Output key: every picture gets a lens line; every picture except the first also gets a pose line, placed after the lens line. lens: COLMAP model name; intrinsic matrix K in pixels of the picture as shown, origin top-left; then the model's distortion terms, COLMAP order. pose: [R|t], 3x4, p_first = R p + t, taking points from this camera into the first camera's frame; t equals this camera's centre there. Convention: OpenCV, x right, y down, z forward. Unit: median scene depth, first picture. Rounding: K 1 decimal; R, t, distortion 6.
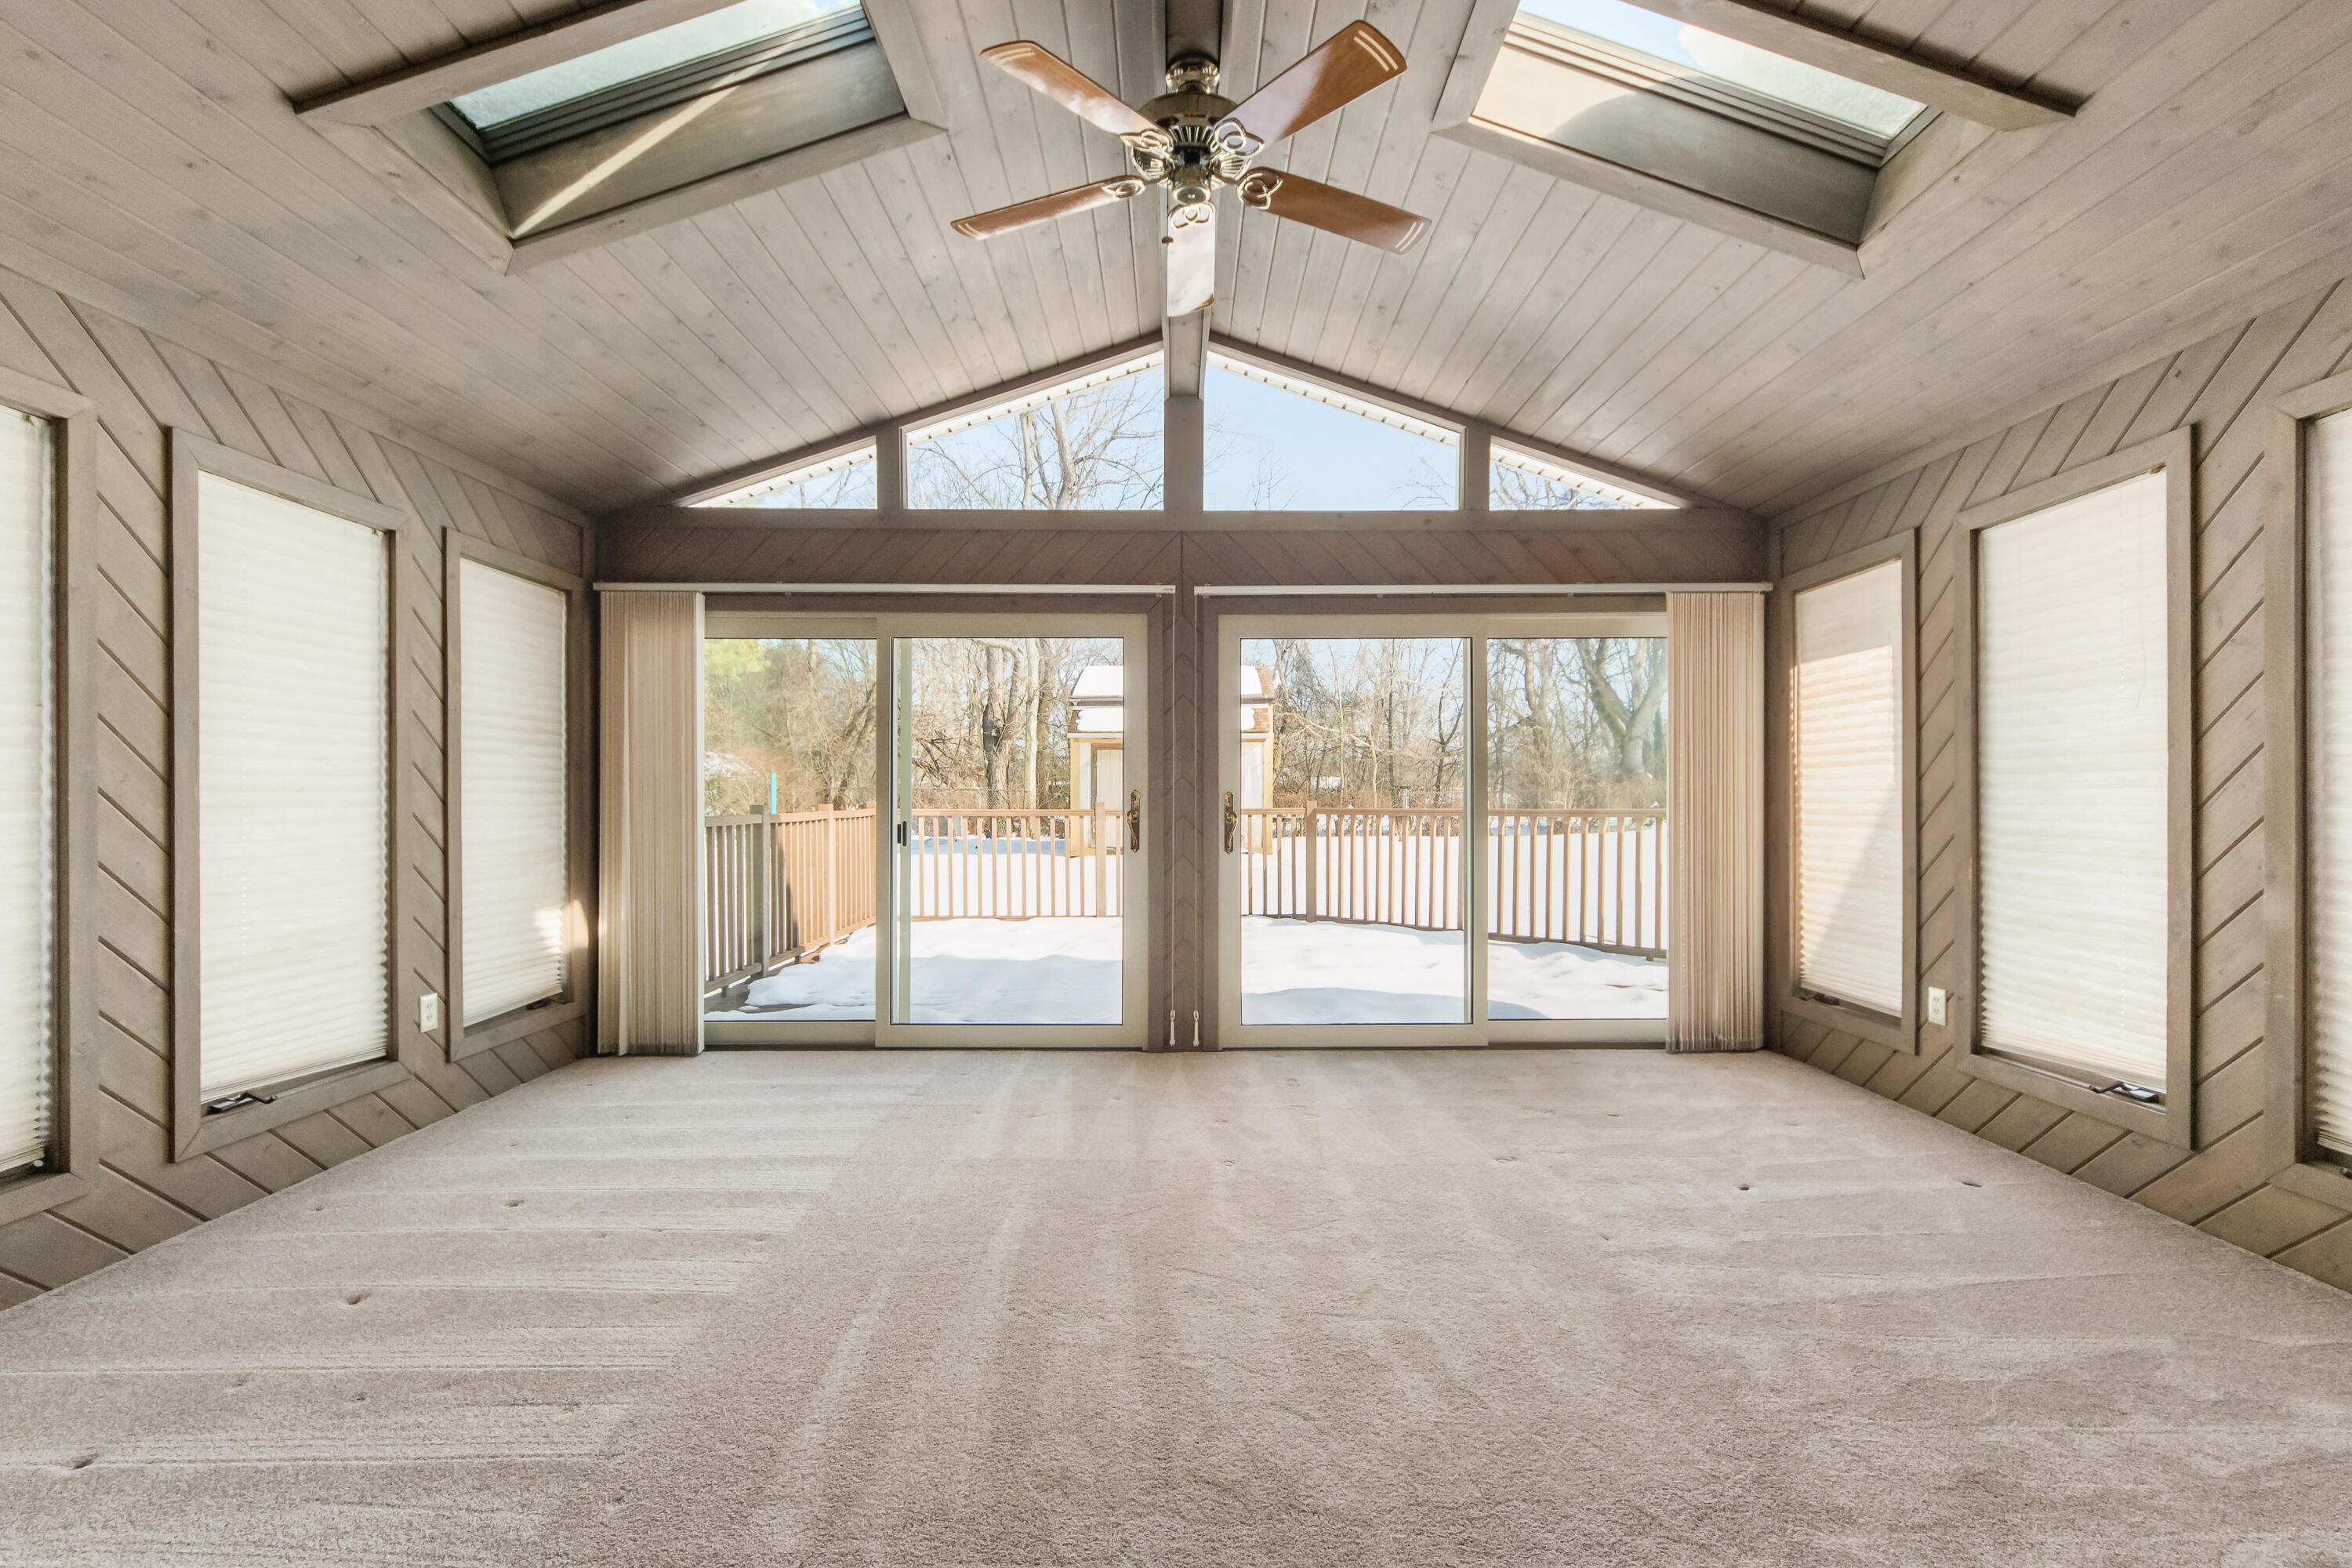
lens RADIAL K [[1015.8, 0, 1184.6], [0, 1015.8, 795.8], [0, 0, 1]] dist [0.000771, -0.000018]
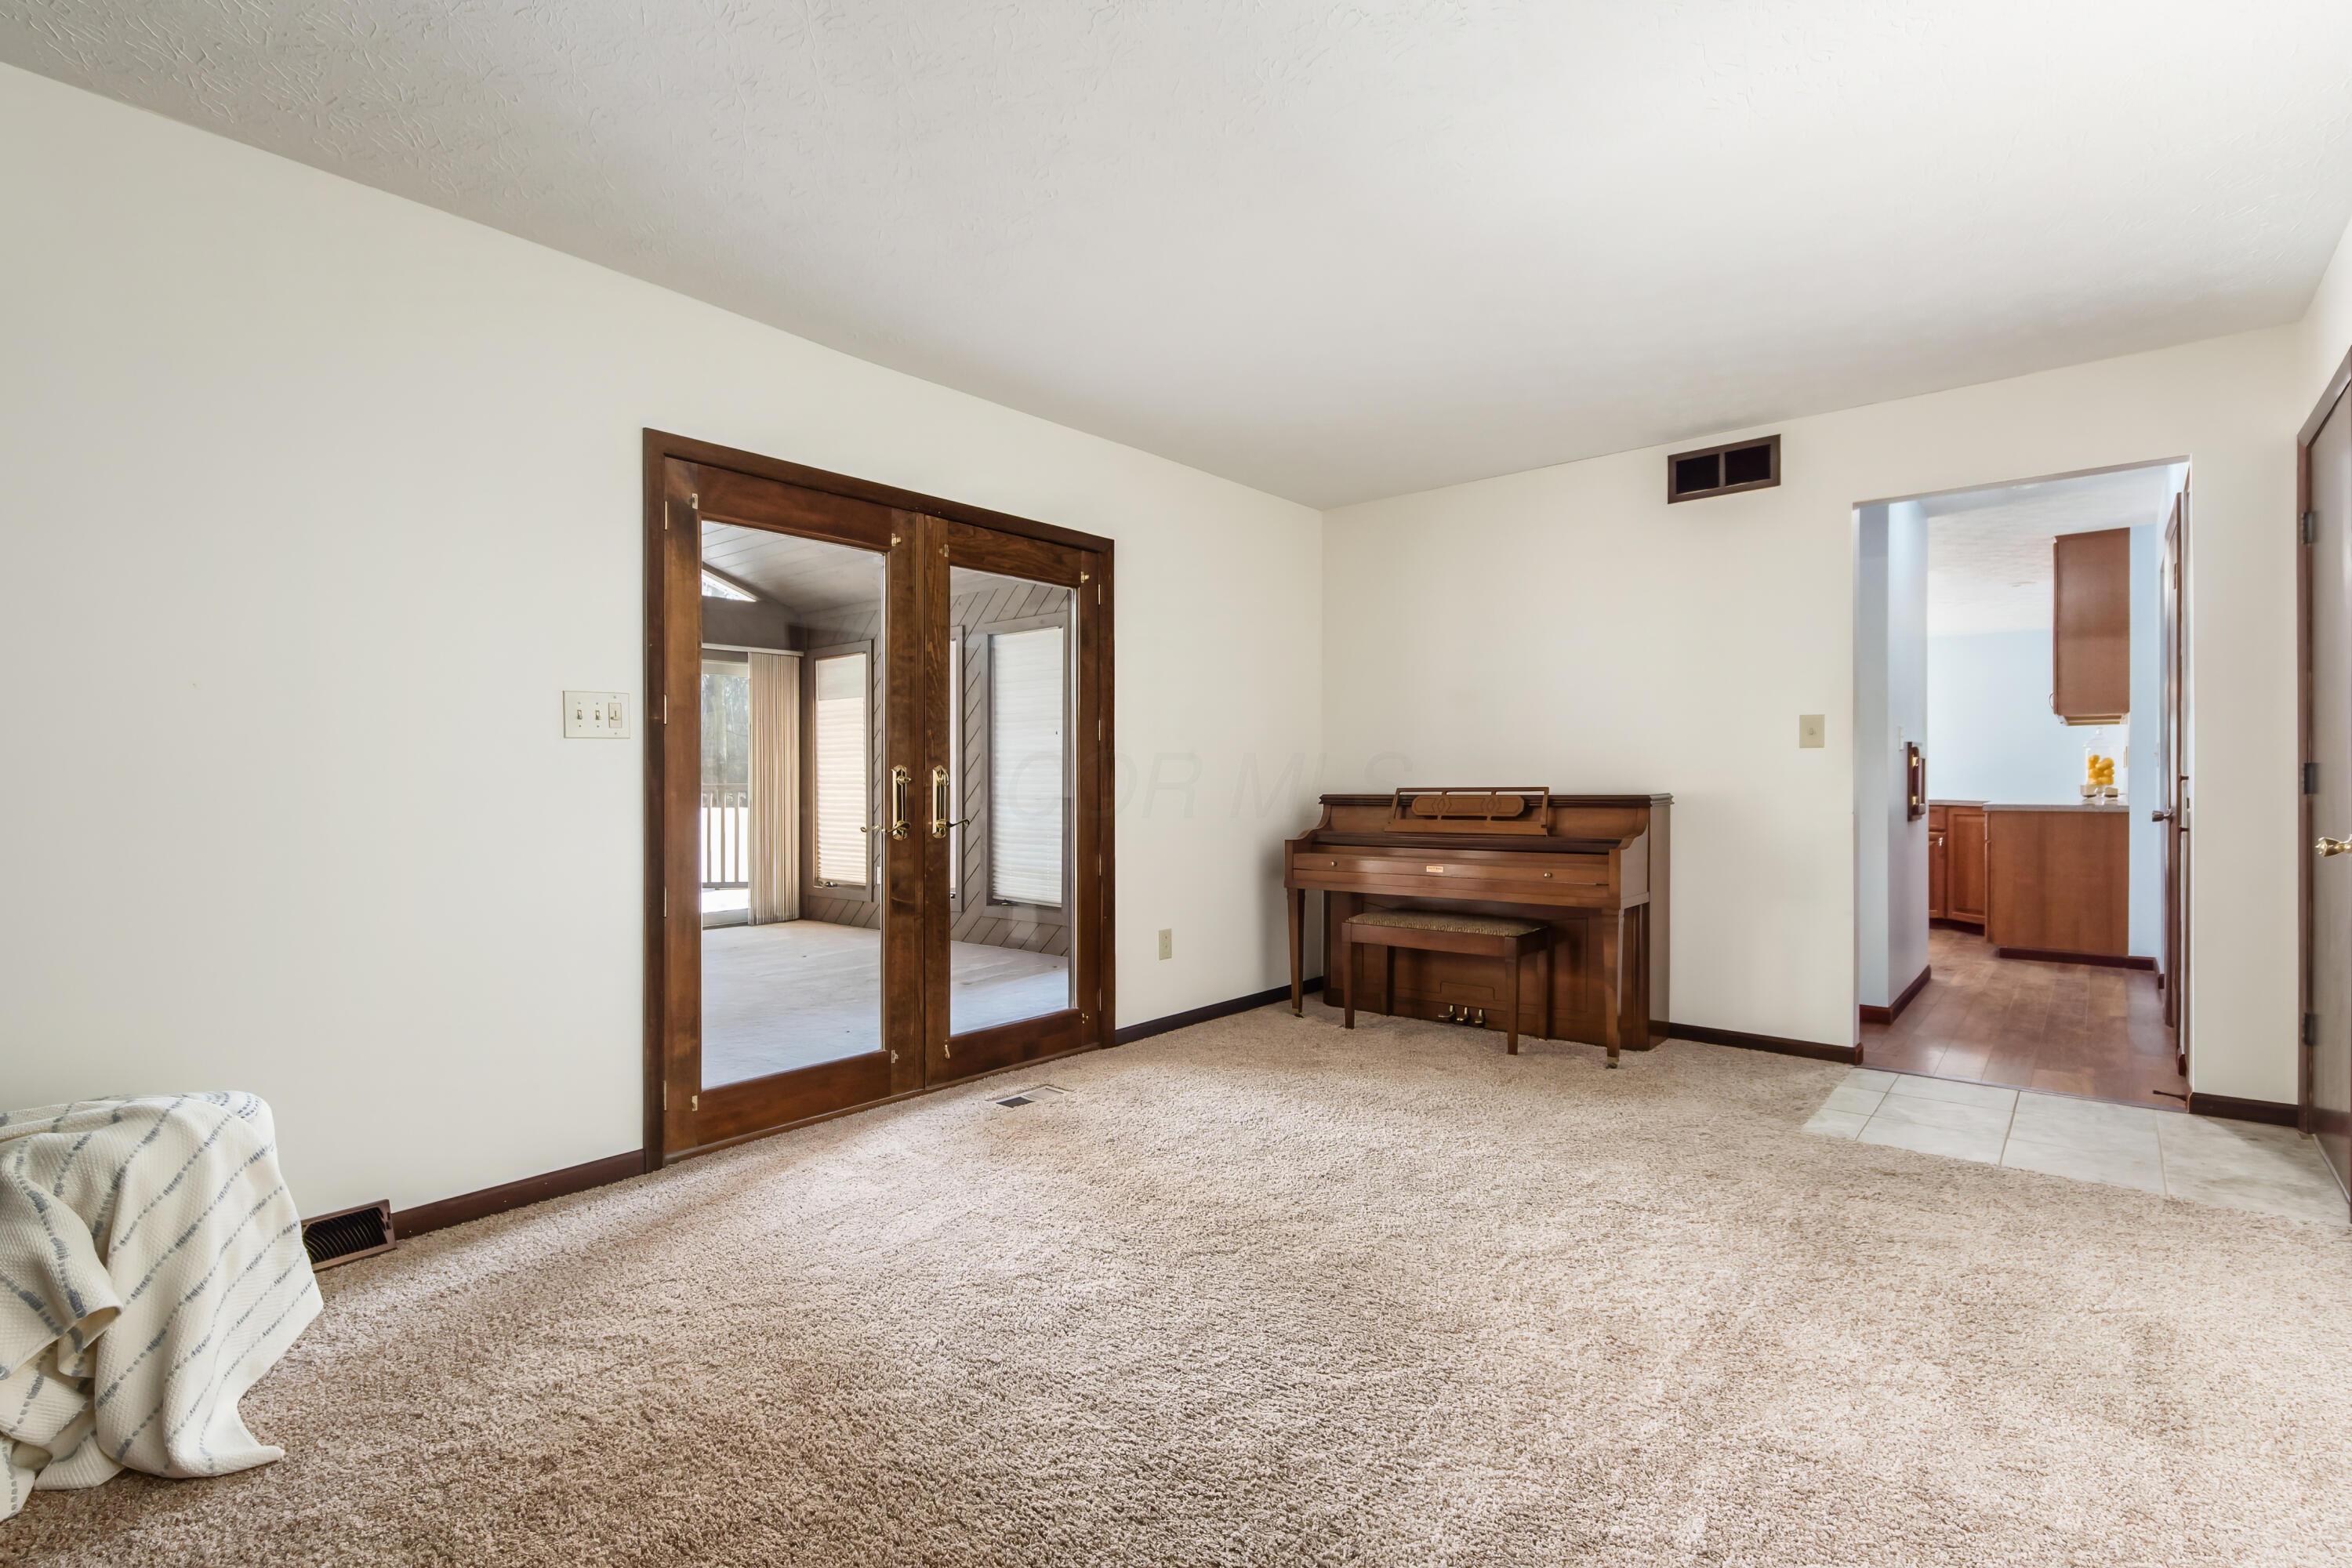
lens RADIAL K [[1177.0, 0, 1129.8], [0, 1177.0, 776.6], [0, 0, 1]] dist [0.000731, 0.000353]
pose [[0.667225, 0.000666, 0.744856, -0.638289], [0.001638, 0.999996, -0.002361, 0.012021], [-0.744854, 0.002795, 0.667221, -0.883286]]
